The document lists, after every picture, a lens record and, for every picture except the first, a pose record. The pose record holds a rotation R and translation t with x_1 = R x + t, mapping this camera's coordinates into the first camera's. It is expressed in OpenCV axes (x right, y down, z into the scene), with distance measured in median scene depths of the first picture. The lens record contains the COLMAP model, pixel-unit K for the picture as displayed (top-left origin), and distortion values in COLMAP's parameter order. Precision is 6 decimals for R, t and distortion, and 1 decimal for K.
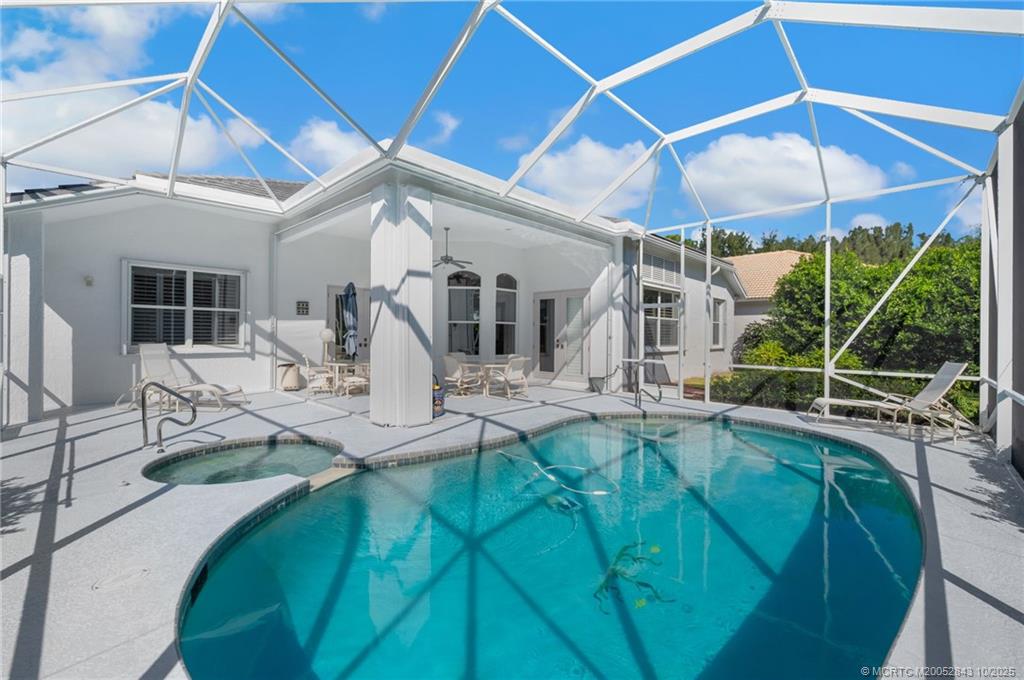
lens RADIAL K [[419.1, 0, 507.1], [0, 419.1, 333.6], [0, 0, 1]] dist [-0.002140, -0.000319]
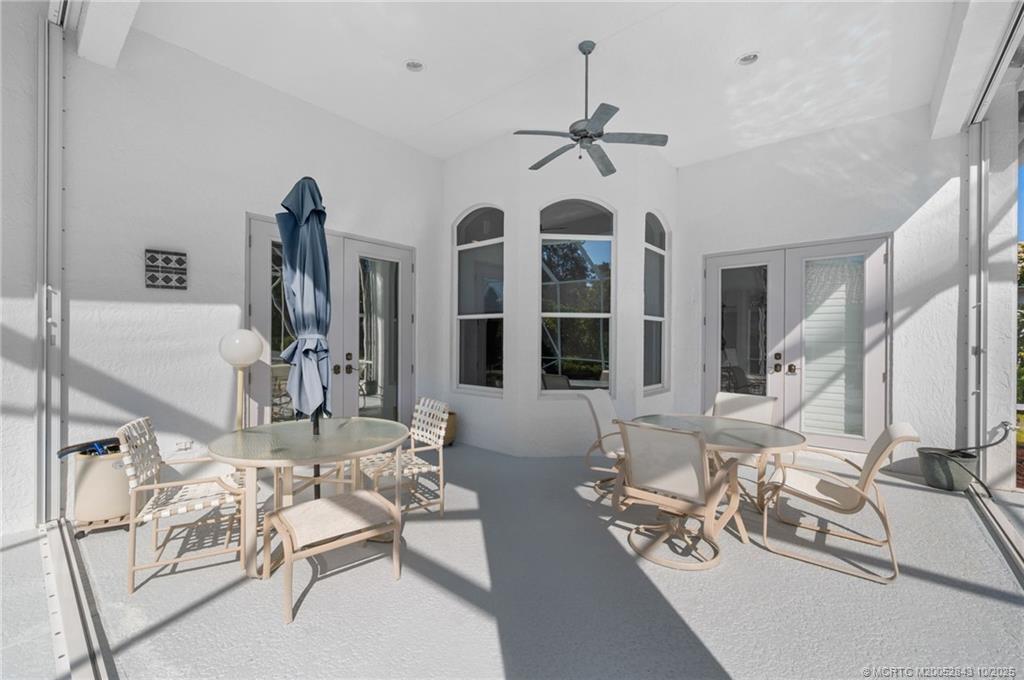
lens RADIAL K [[419.1, 0, 511.7], [0, 419.1, 341.5], [0, 0, 1]] dist [-0.002140, -0.000319]
pose [[0.997329, -0.002848, 0.072982, -0.237546], [0.002569, 0.999989, 0.003910, -0.001130], [-0.072992, -0.003712, 0.997326, 0.659204]]
